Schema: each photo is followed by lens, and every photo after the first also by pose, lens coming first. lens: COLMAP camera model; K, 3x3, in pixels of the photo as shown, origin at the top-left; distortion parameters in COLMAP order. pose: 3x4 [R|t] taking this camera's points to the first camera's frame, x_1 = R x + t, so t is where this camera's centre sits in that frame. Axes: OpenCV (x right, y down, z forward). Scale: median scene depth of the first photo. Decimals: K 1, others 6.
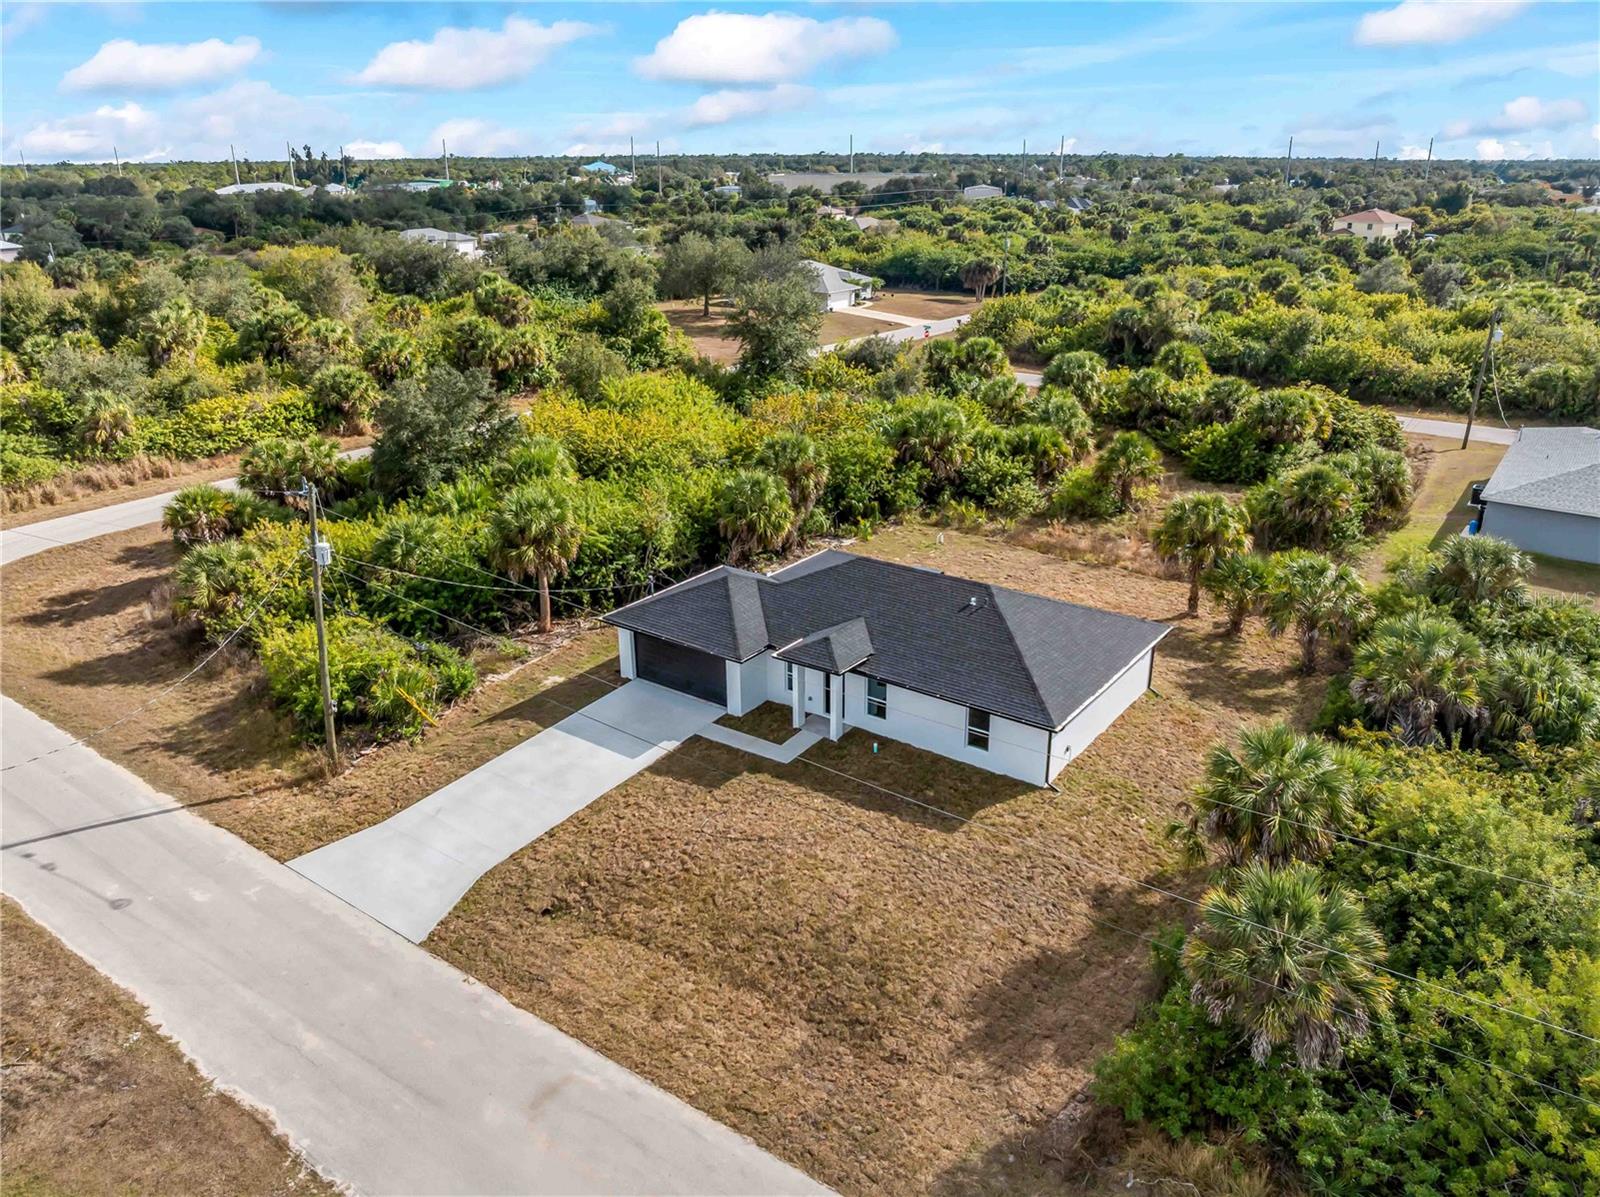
lens RADIAL K [[1151.1, 0, 800.0], [0, 1151.1, 598.5], [0, 0, 1]] dist [-0.039649, 0.003544]
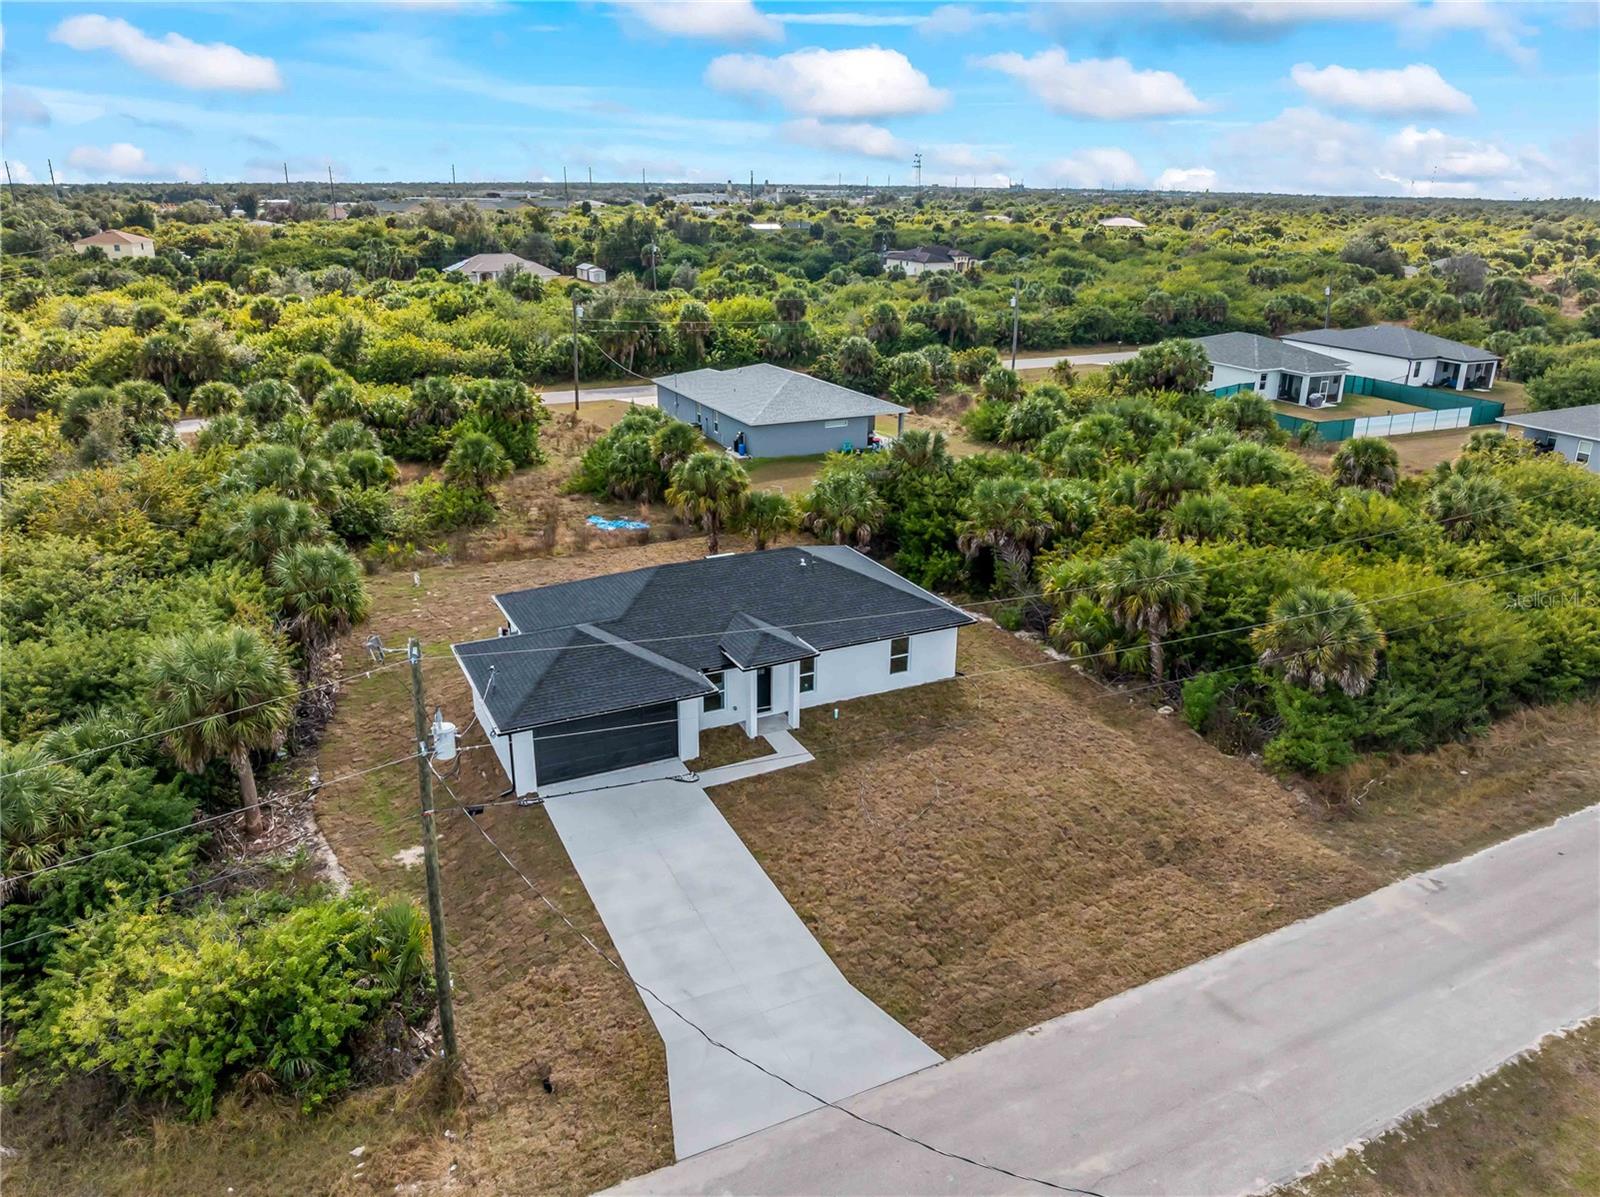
lens RADIAL K [[1151.1, 0, 800.0], [0, 1151.1, 598.5], [0, 0, 1]] dist [-0.039649, 0.003544]
pose [[0.464674, -0.300571, 0.832907, -0.532486], [0.315952, 0.934991, 0.161142, -0.097554], [-0.827195, 0.188281, 0.529432, 0.318270]]
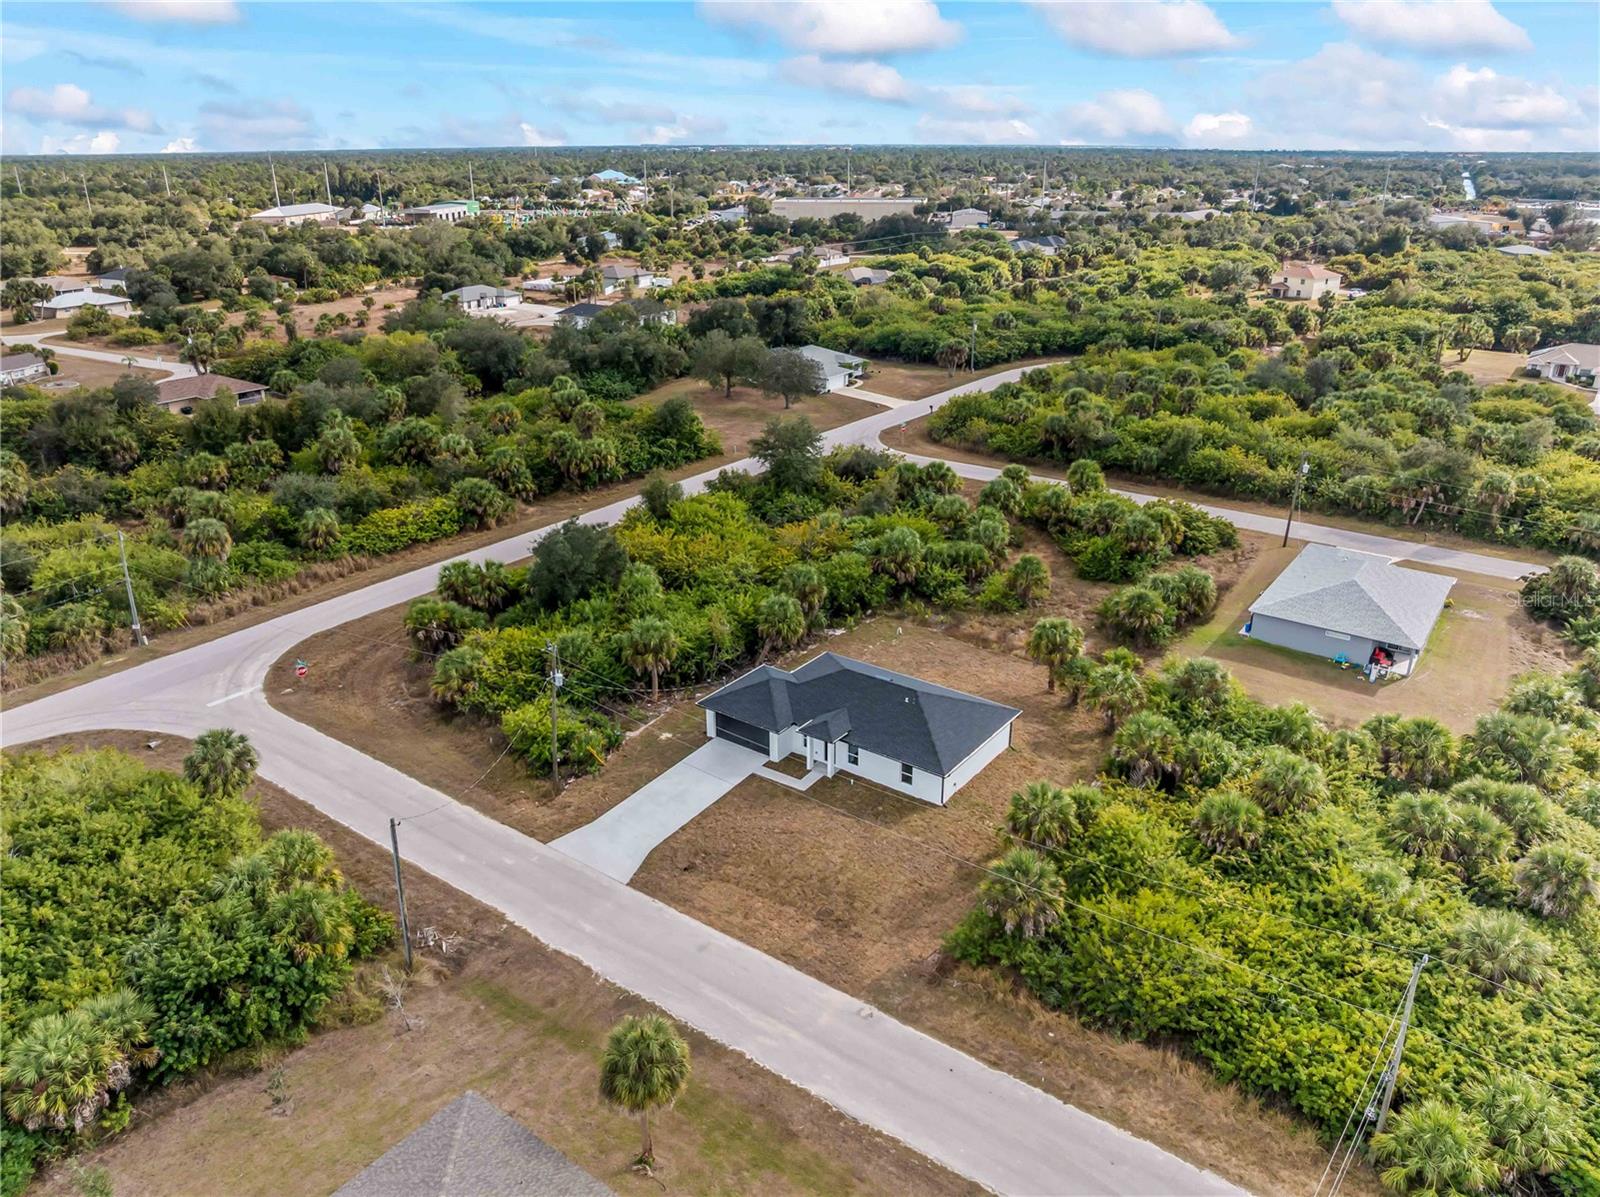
lens RADIAL K [[1119.7, 0, 786.9], [0, 1119.7, 594.6], [0, 0, 1]] dist [-0.030524, -0.000723]
pose [[0.999949, 0.003594, -0.009473, -0.015639], [-0.003430, 0.999844, 0.017317, -0.137679], [0.009534, -0.017284, 0.999805, -0.539552]]
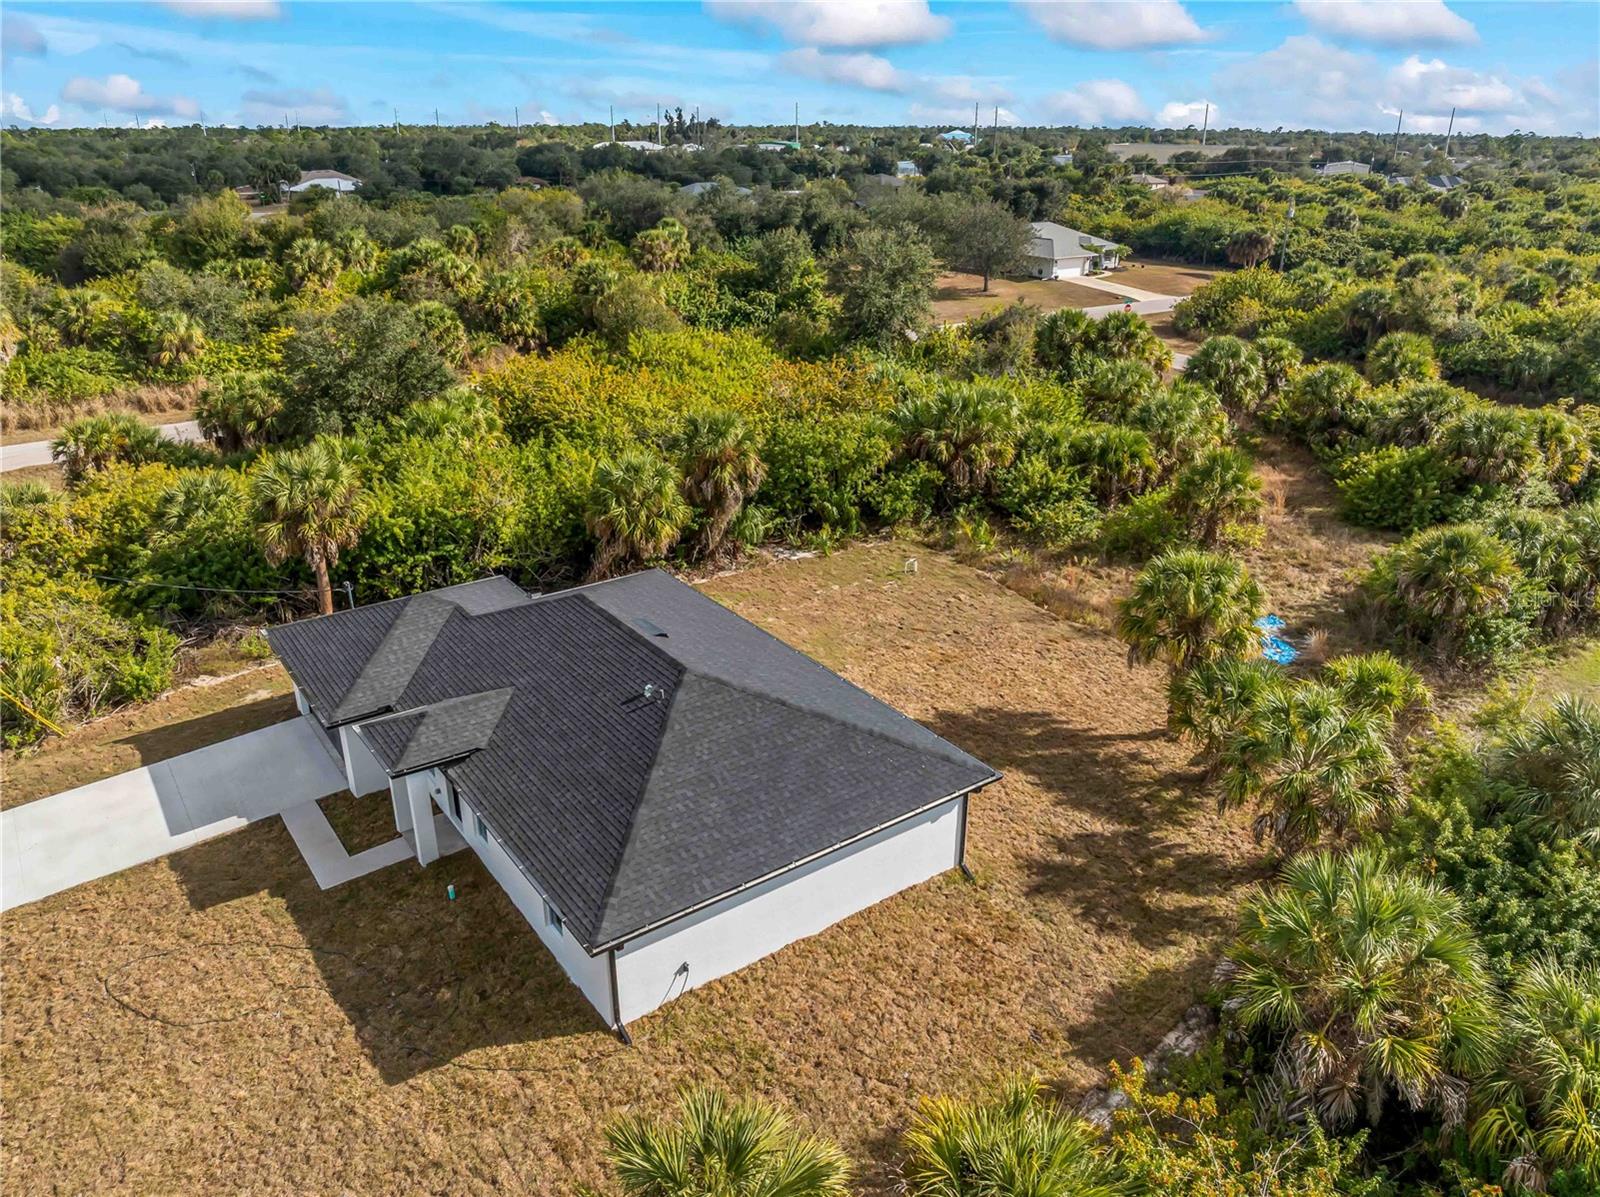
lens RADIAL K [[1114.5, 0, 800.0], [0, 1114.5, 598.5], [0, 0, 1]] dist [-0.054950, 0.025952]
pose [[0.951555, 0.128512, -0.279333, 0.283551], [-0.119126, 0.991599, 0.050398, -0.064602], [0.283463, -0.014681, 0.958871, 0.307312]]
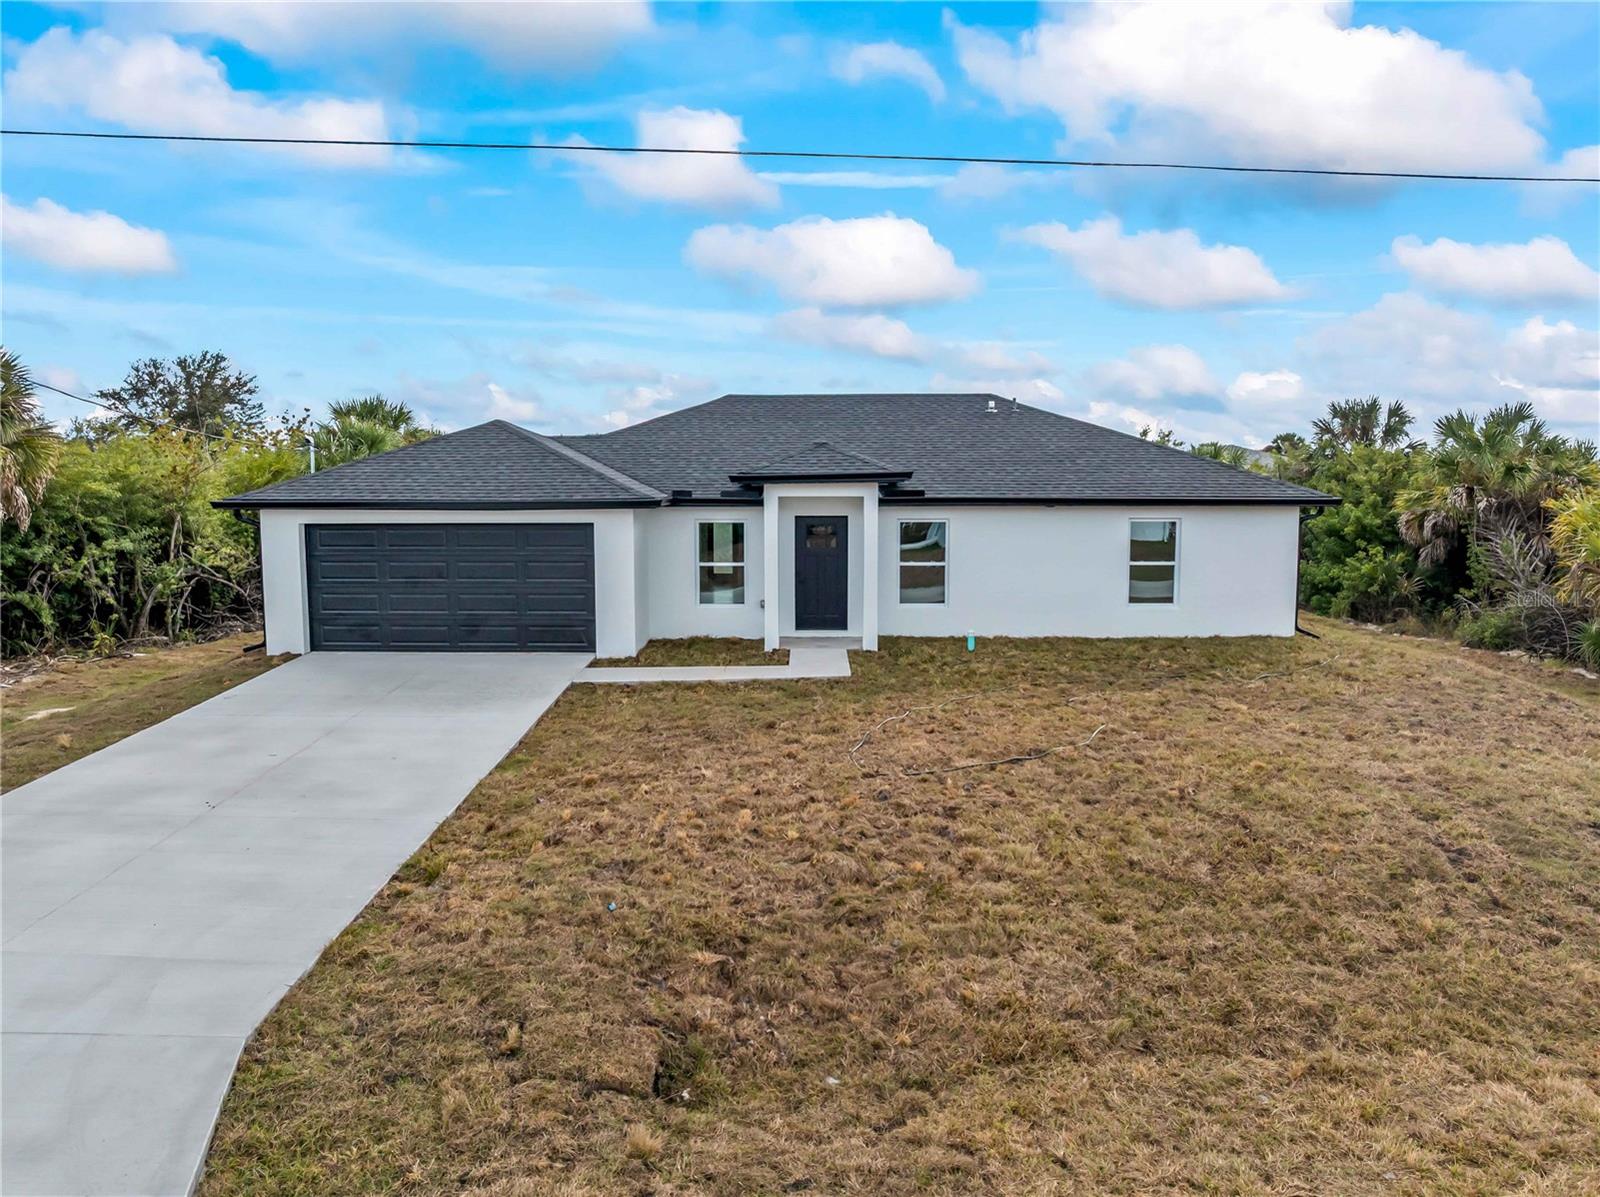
lens RADIAL K [[1151.1, 0, 800.0], [0, 1151.1, 598.5], [0, 0, 1]] dist [-0.039649, 0.003544]
pose [[0.820459, -0.060546, 0.568491, -0.180731], [0.210239, 0.956652, -0.201536, 0.134114], [-0.531645, 0.284871, 0.797622, 0.448993]]
